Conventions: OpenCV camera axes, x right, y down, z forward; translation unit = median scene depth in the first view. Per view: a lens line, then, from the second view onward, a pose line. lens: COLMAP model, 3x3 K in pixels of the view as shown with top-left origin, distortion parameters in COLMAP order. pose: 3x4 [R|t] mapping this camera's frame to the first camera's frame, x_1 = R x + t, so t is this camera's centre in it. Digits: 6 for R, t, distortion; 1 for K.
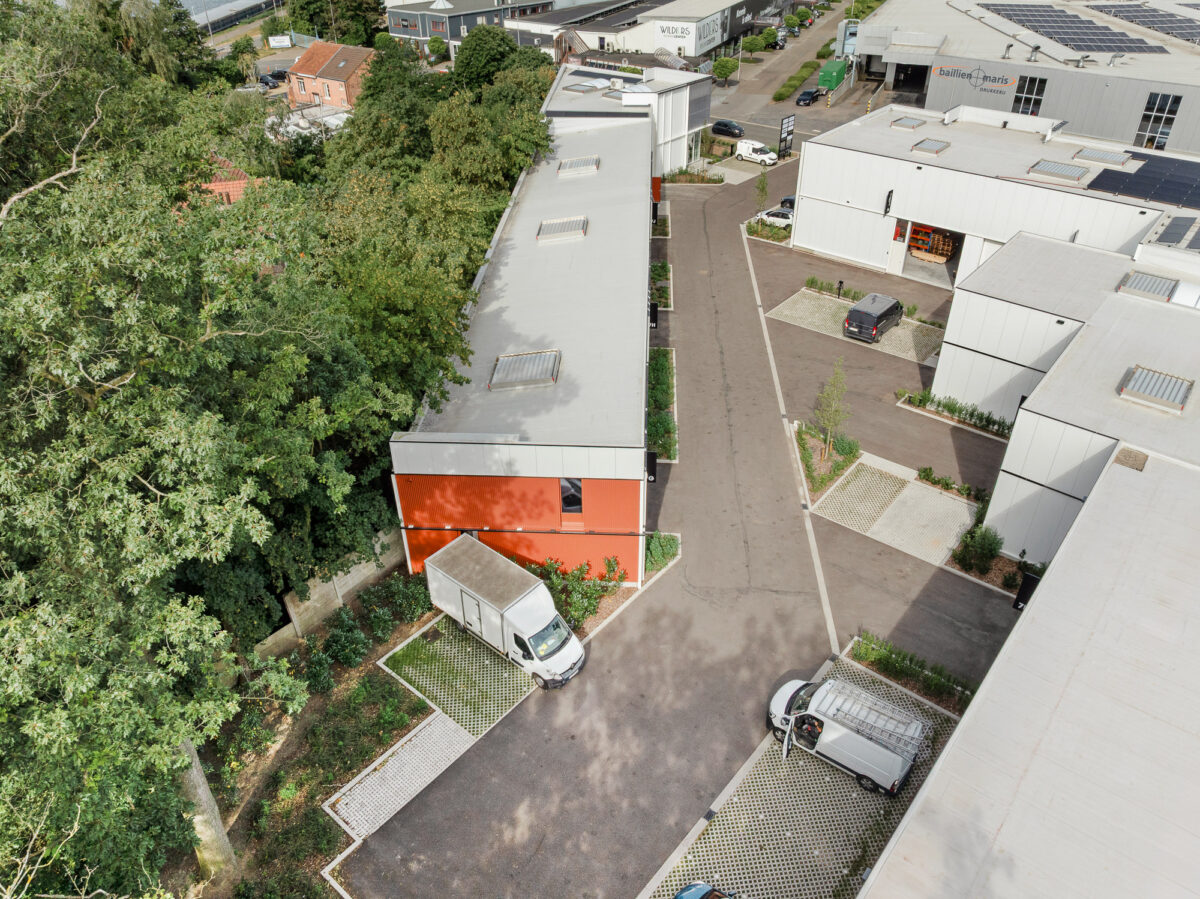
lens RADIAL K [[854.2, 0, 603.2], [0, 854.2, 446.6], [0, 0, 1]] dist [-0.049563, 0.023810]
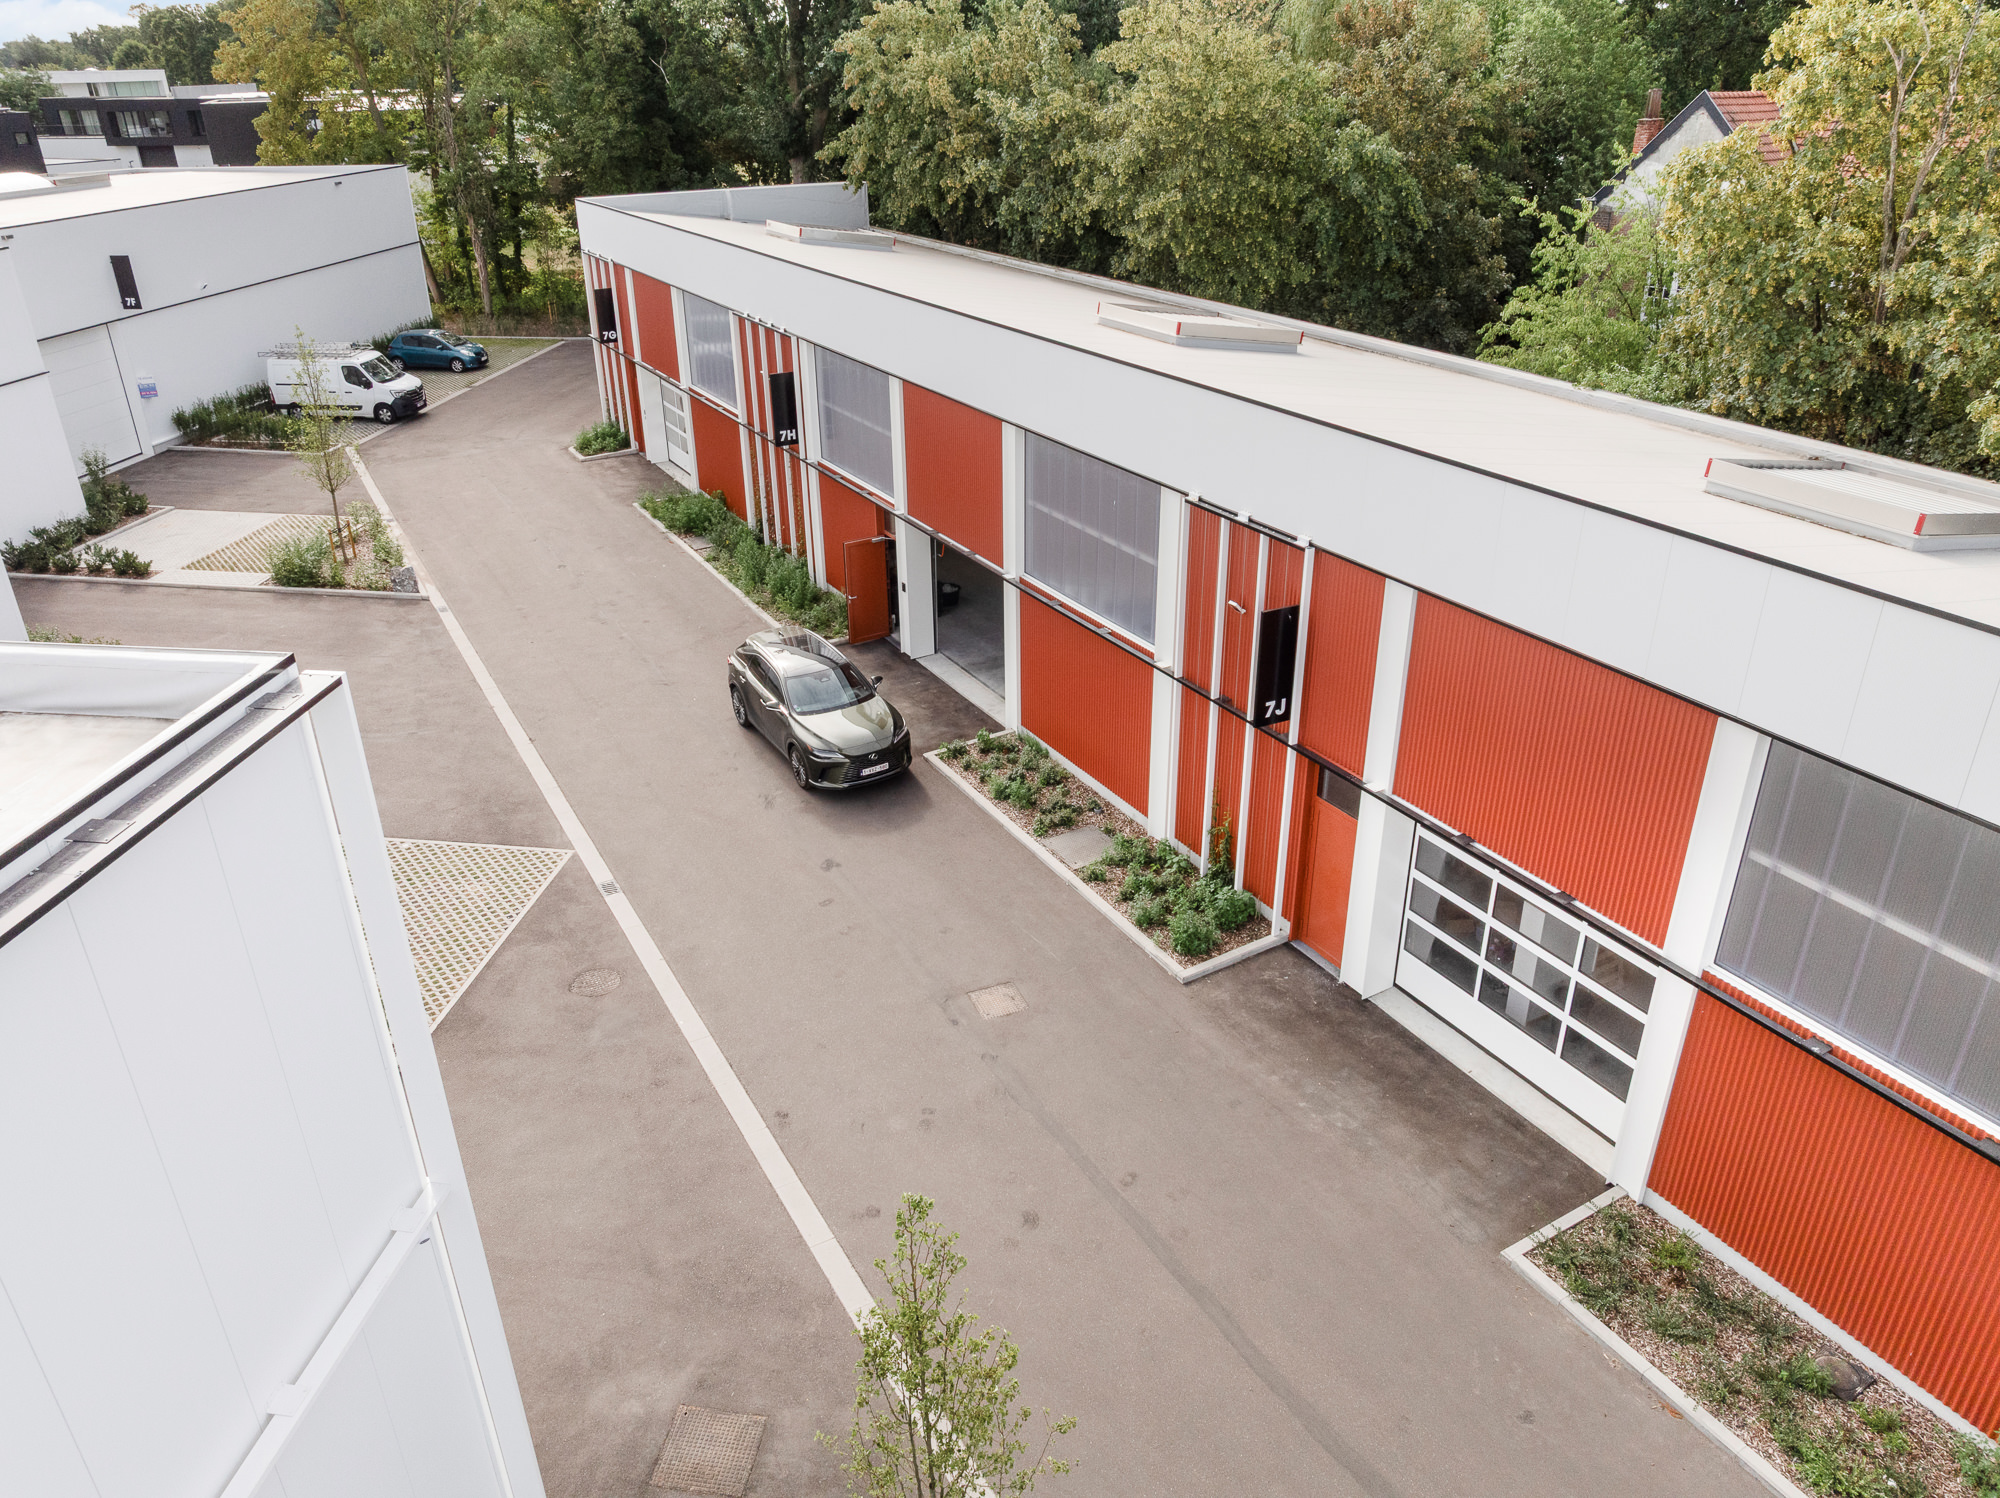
lens RADIAL K [[1414.5, 0, 1007.3], [0, 1414.5, 741.2], [0, 0, 1]] dist [-0.057040, 0.033464]
pose [[-0.840481, 0.250236, -0.480597, 0.228241], [-0.297369, 0.528434, 0.795191, -0.440108], [0.452949, 0.811258, -0.369727, 1.000319]]
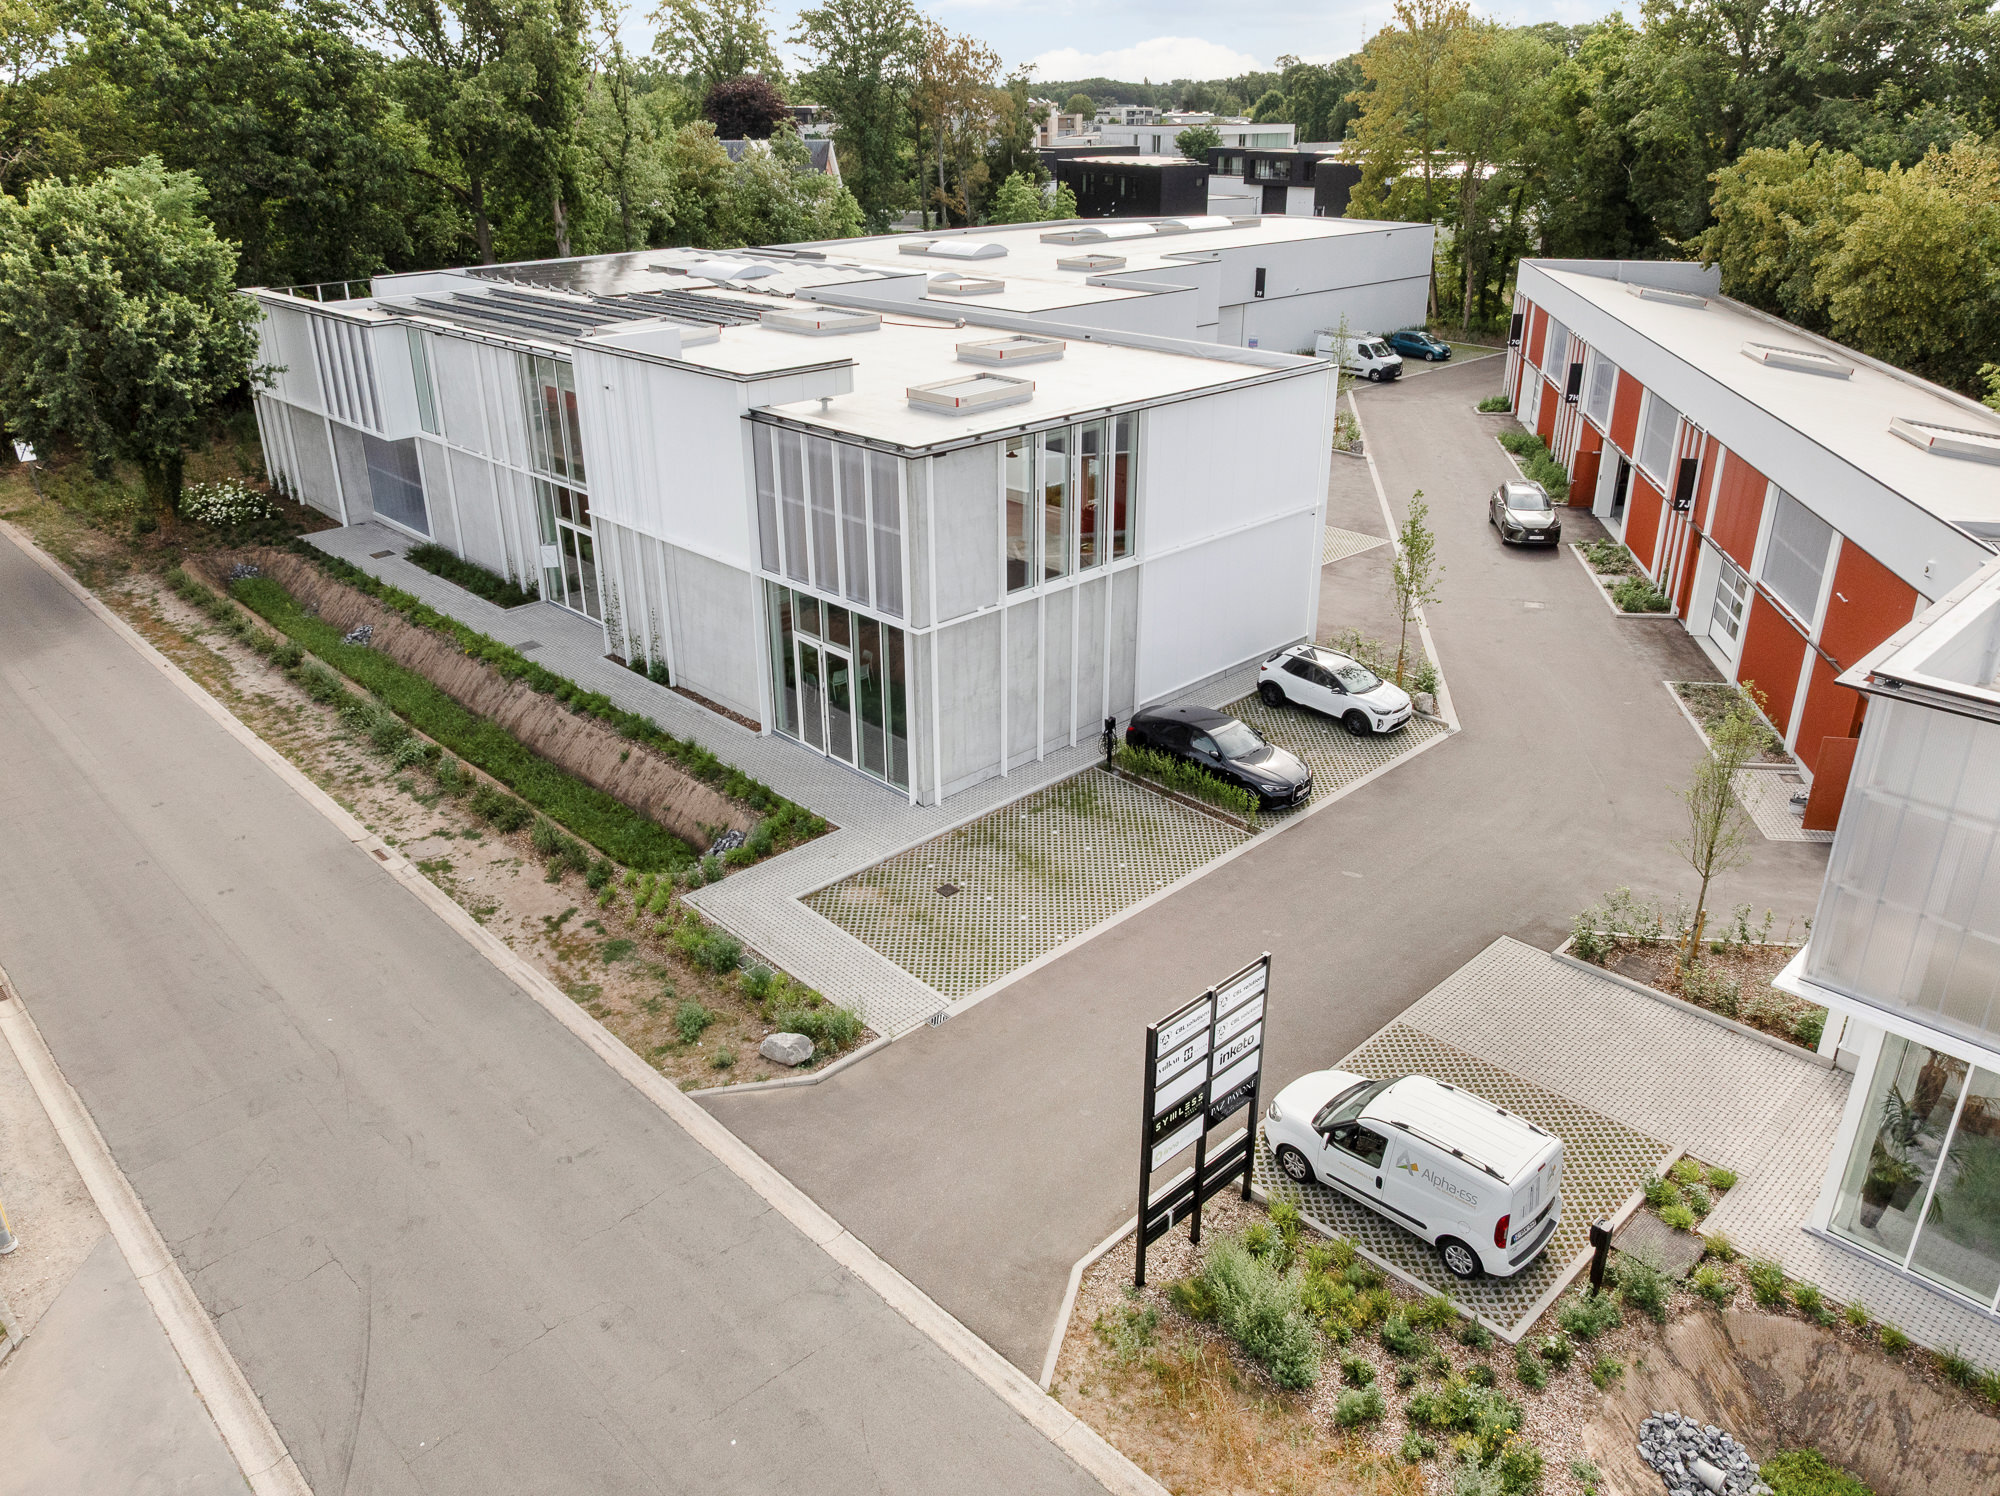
lens RADIAL K [[1445.3, 0, 986.1], [0, 1445.3, 717.1], [0, 0, 1]] dist [-0.040064, 0.002793]
pose [[-0.992814, -0.034903, 0.114464, 0.286496], [0.078377, 0.533158, 0.842378, -0.754585], [-0.090429, 0.845296, -0.526591, 1.362643]]
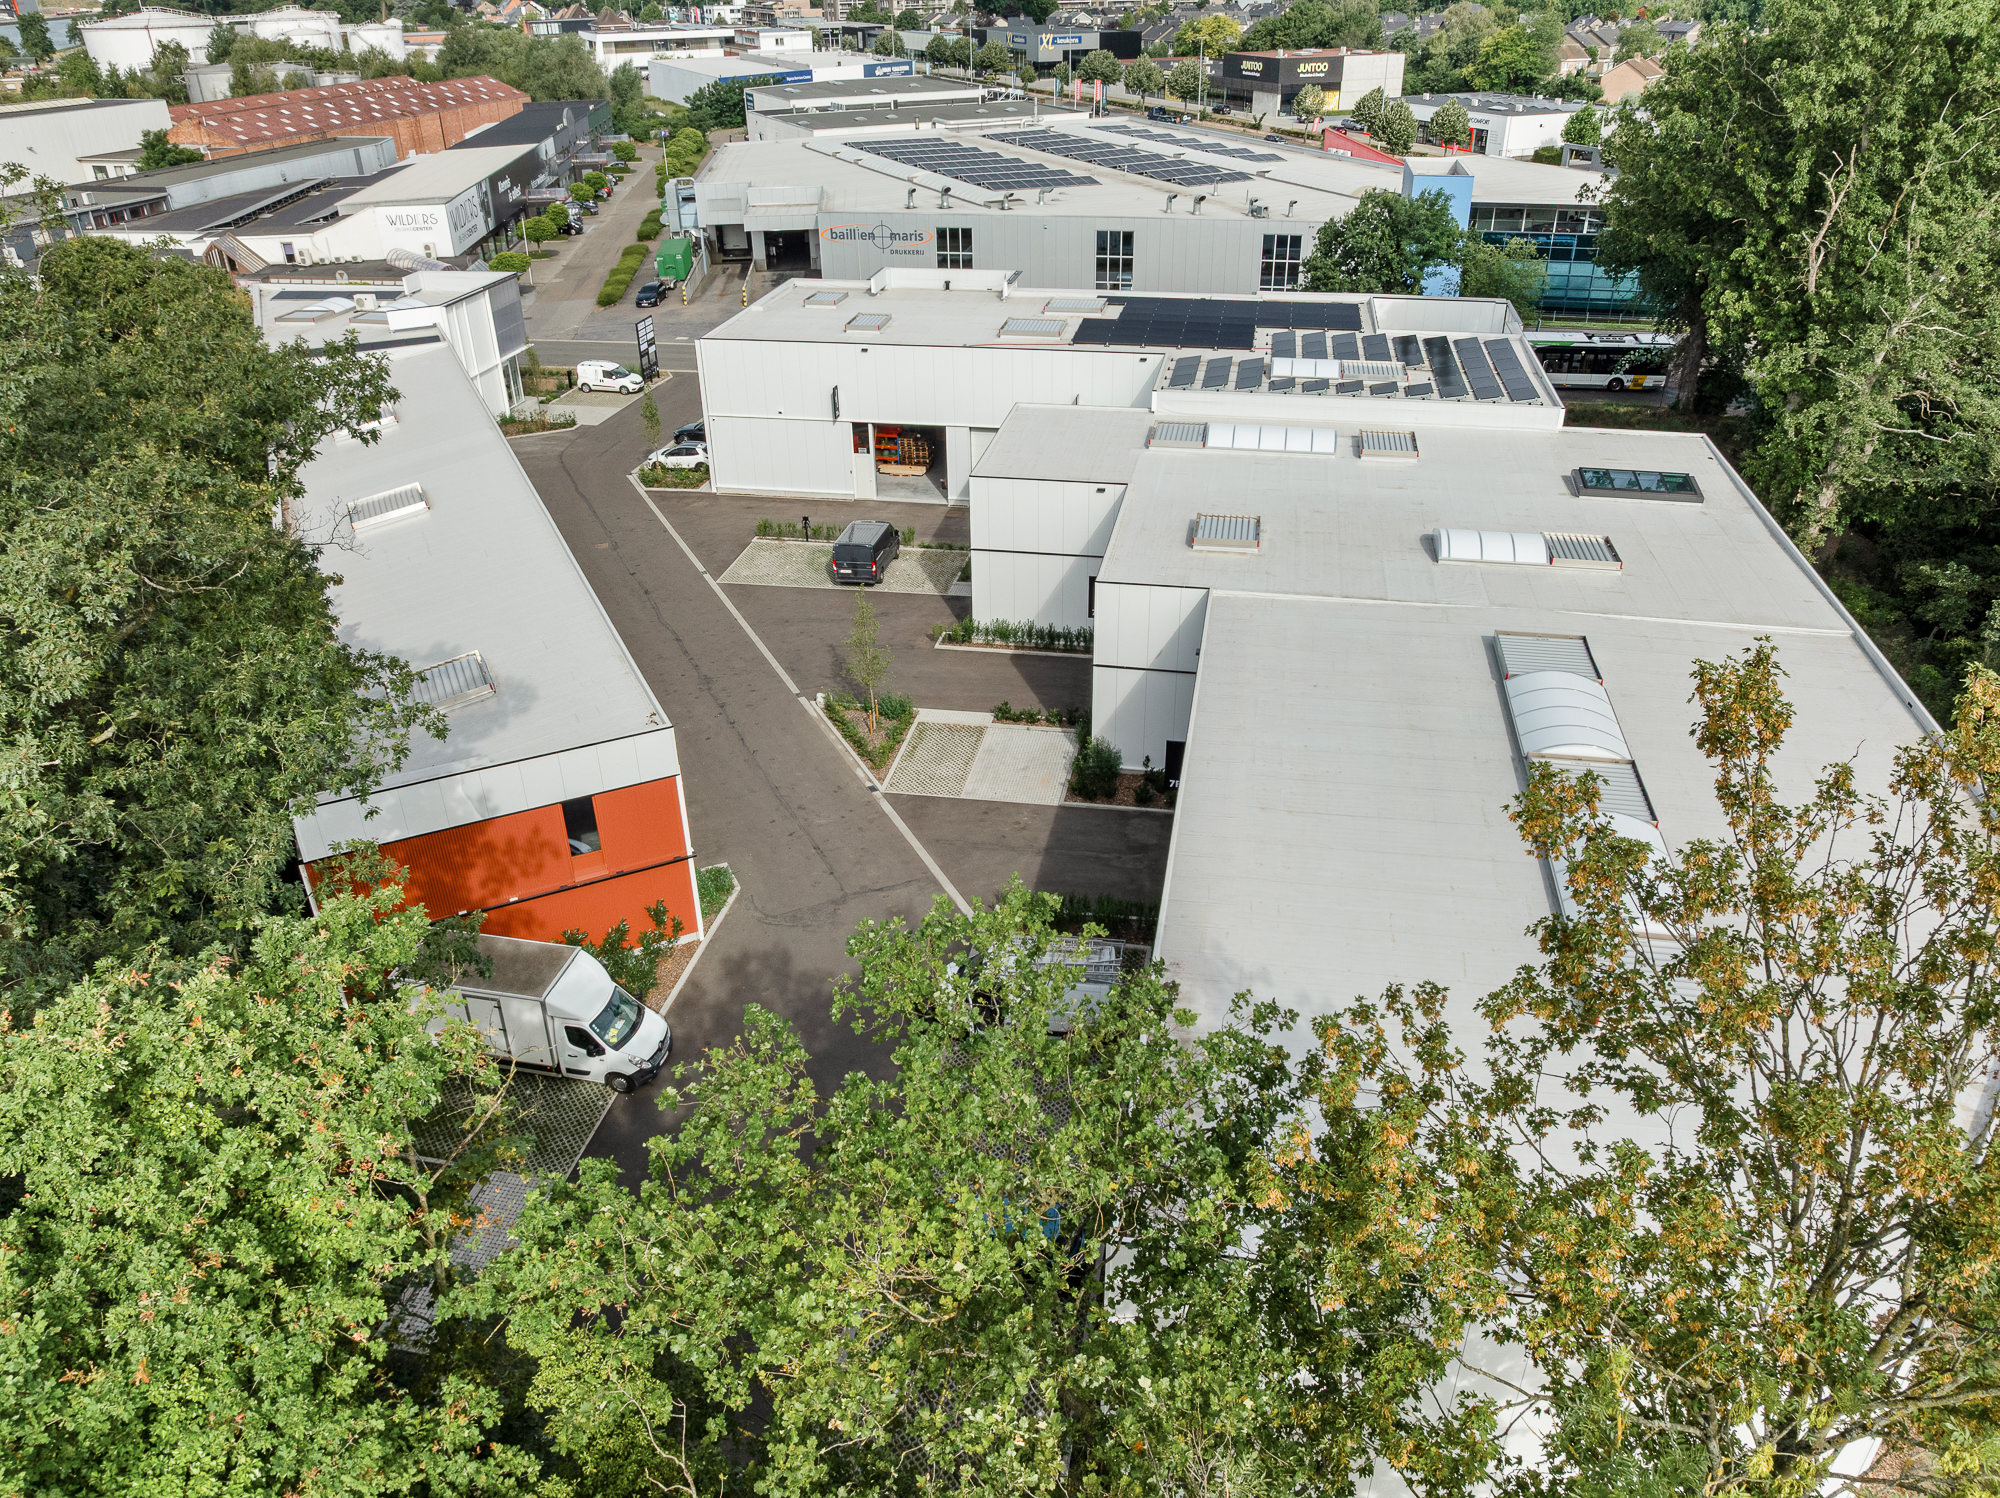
lens RADIAL K [[1414.5, 0, 1007.3], [0, 1414.5, 741.2], [0, 0, 1]] dist [-0.057040, 0.033464]
pose [[0.874115, -0.239065, 0.422812, -0.100426], [0.278730, 0.959783, -0.033566, 0.062700], [-0.397784, 0.147191, 0.905595, -0.093707]]
